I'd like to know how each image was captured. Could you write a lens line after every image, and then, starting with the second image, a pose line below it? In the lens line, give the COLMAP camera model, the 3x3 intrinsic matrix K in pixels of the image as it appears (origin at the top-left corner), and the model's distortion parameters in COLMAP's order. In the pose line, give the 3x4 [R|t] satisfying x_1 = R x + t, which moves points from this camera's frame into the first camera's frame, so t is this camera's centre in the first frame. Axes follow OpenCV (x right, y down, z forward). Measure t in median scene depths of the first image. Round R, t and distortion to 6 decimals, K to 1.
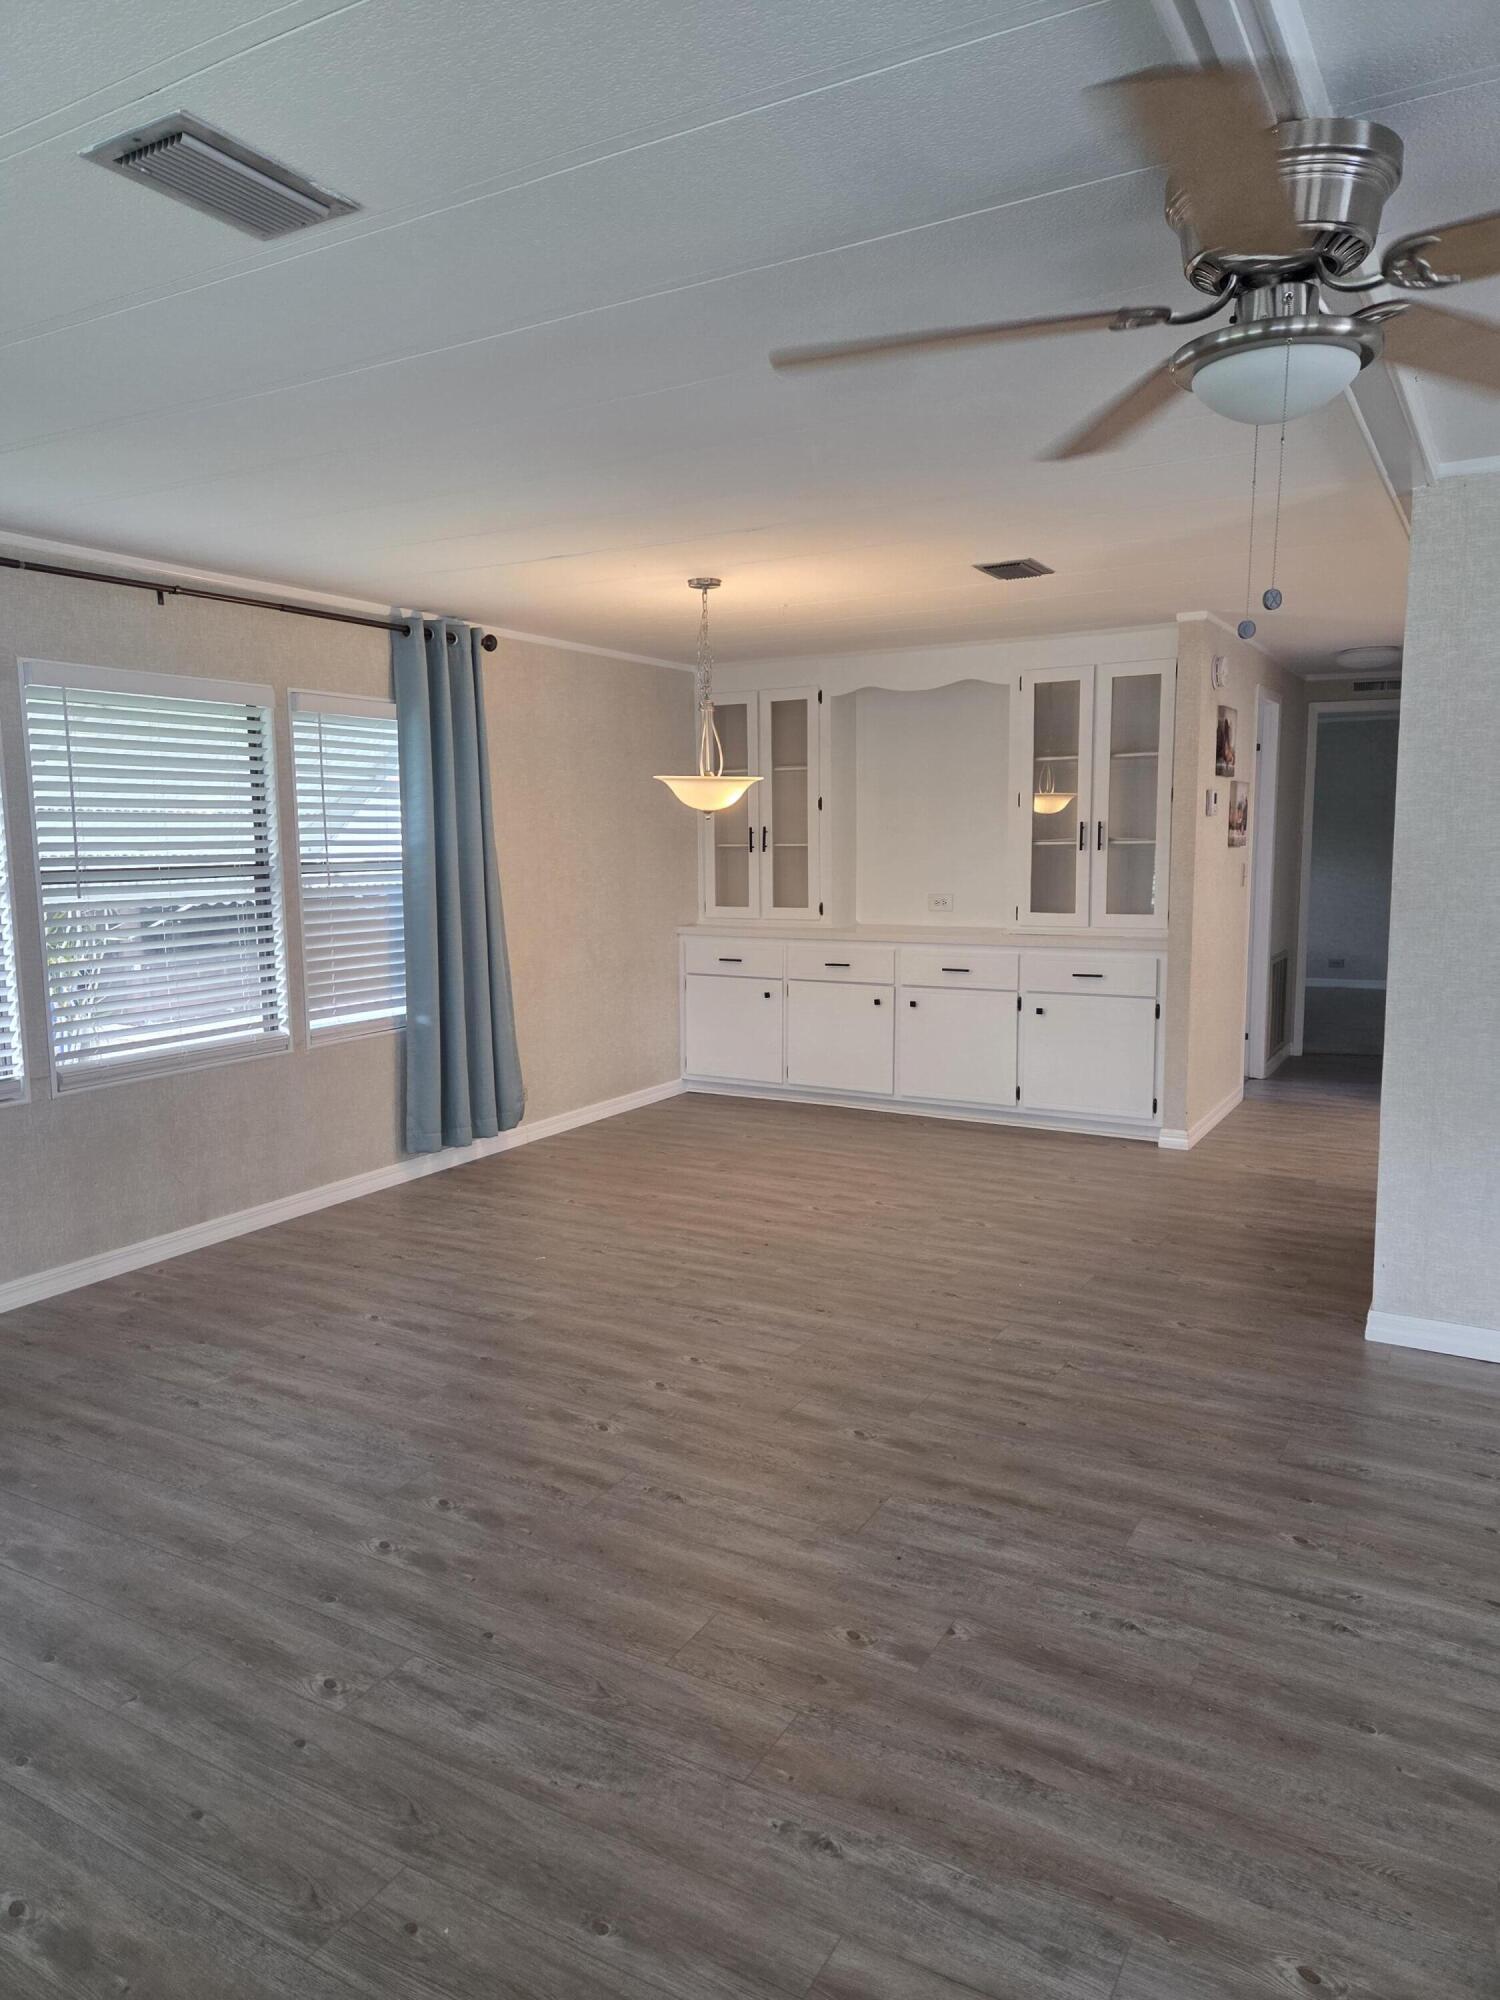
lens RADIAL K [[1334.3, 0, 750.0], [0, 1334.3, 1000.0], [0, 0, 1]] dist [0.087886, -0.000078]
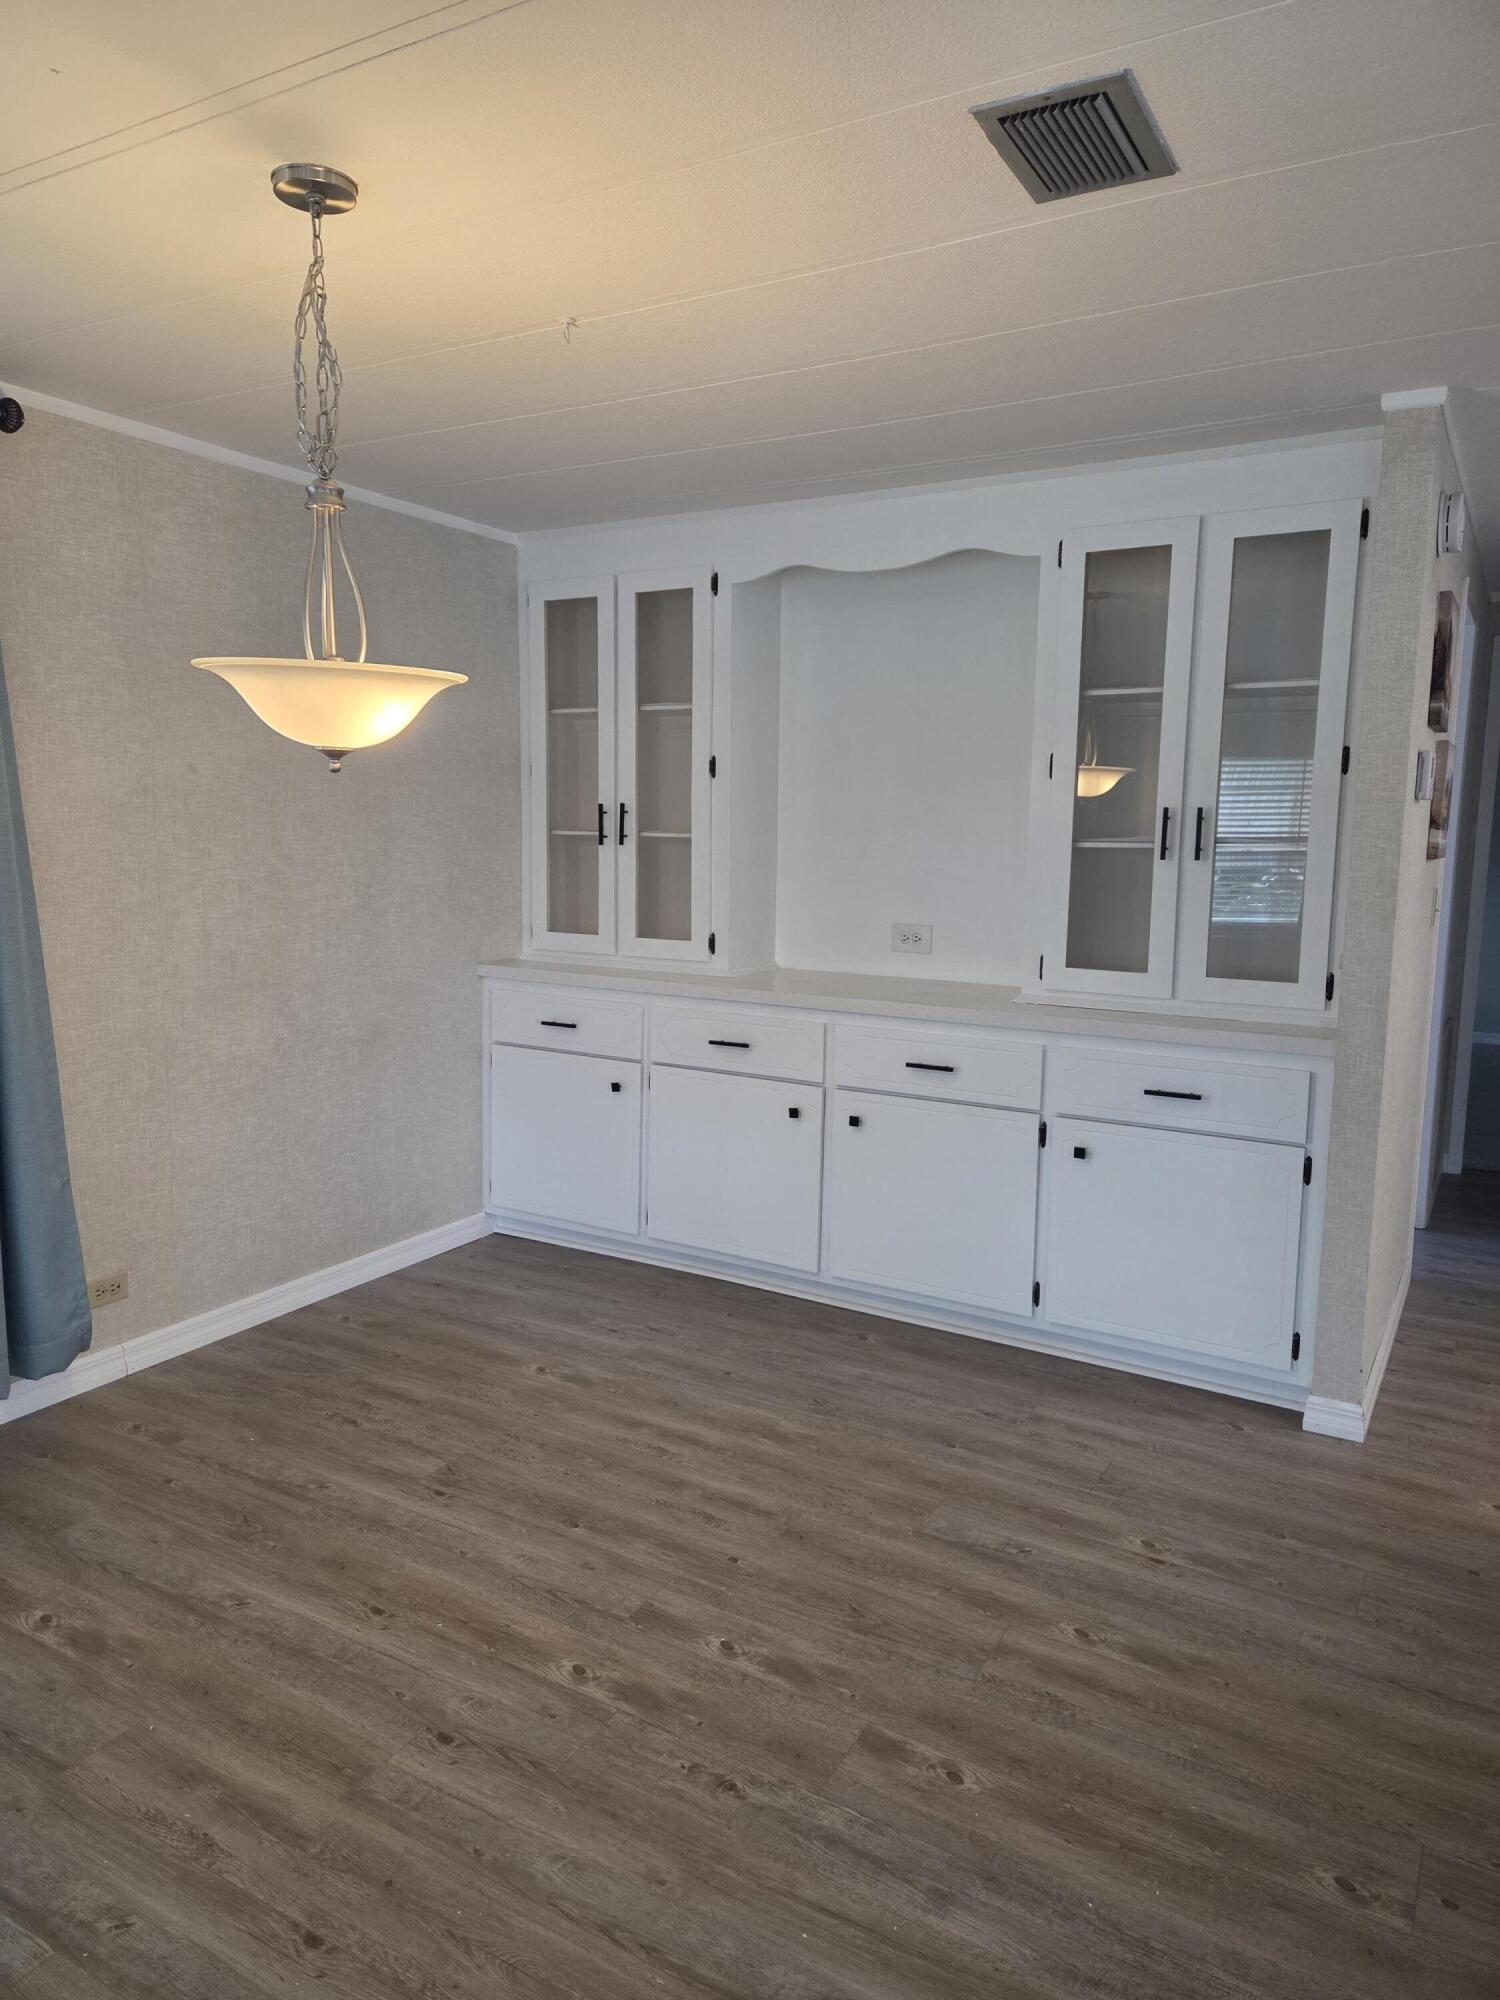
lens RADIAL K [[1337.2, 0, 750.0], [0, 1337.2, 1000.0], [0, 0, 1]] dist [0.069969, -0.000042]
pose [[0.999681, 0.025209, -0.001740, 0.079623], [-0.025191, 0.999634, 0.009893, -0.054516], [0.001988, -0.009846, 0.999950, 0.444185]]
